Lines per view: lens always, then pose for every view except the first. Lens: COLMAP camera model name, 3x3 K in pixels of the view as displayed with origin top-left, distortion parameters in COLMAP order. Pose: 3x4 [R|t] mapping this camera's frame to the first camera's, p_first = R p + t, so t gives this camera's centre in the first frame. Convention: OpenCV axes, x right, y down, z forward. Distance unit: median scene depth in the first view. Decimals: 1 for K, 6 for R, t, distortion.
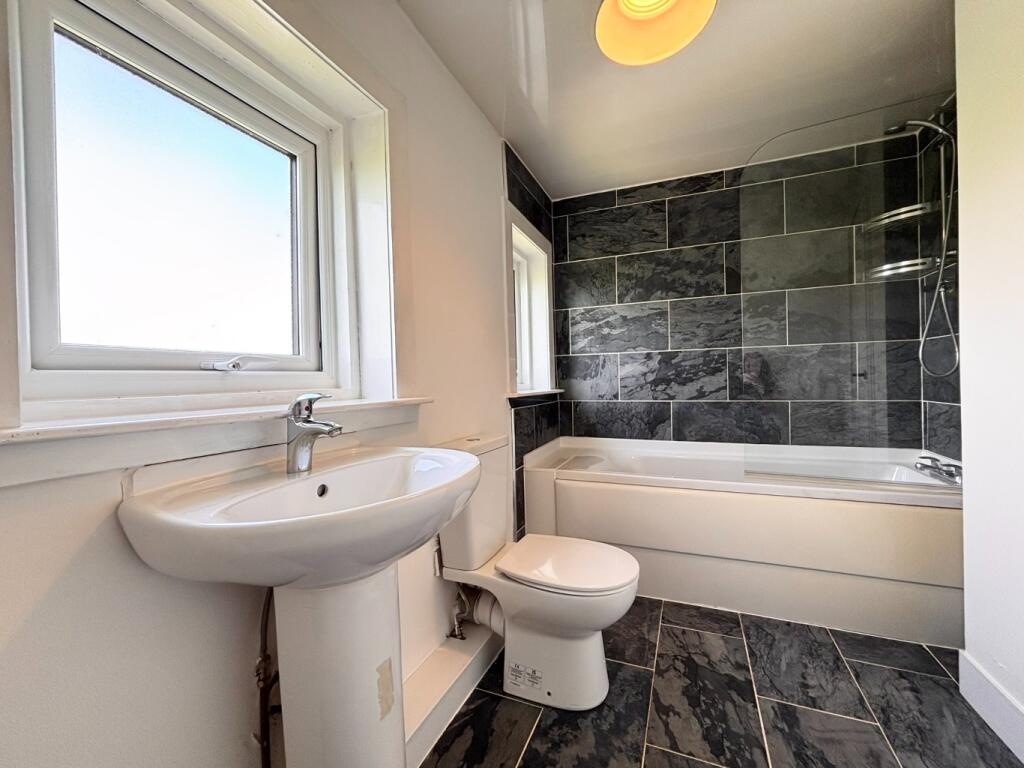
lens RADIAL K [[420.8, 0, 512.2], [0, 420.8, 382.9], [0, 0, 1]] dist [-0.000104, -0.000015]
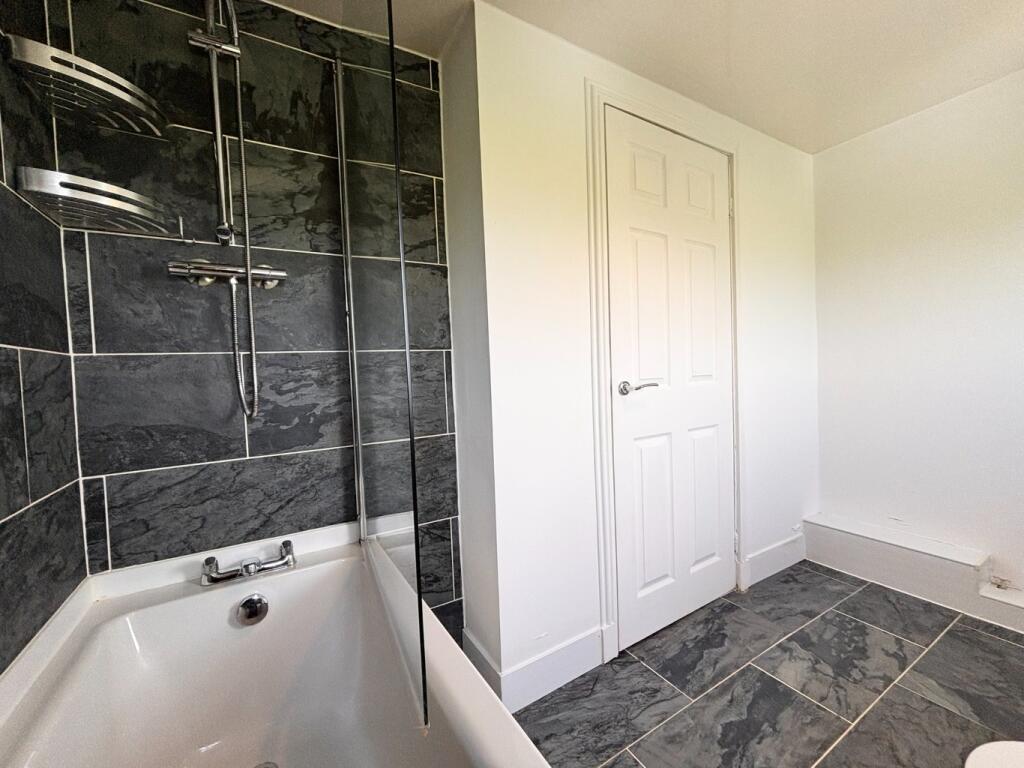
lens RADIAL K [[420.8, 0, 511.9], [0, 420.8, 384.0], [0, 0, 1]] dist [-0.000104, -0.000015]
pose [[-0.805714, 0.027443, 0.591669, 0.440995], [0.055031, 0.998074, 0.028647, -0.059930], [-0.589743, 0.055641, -0.805672, 2.178875]]
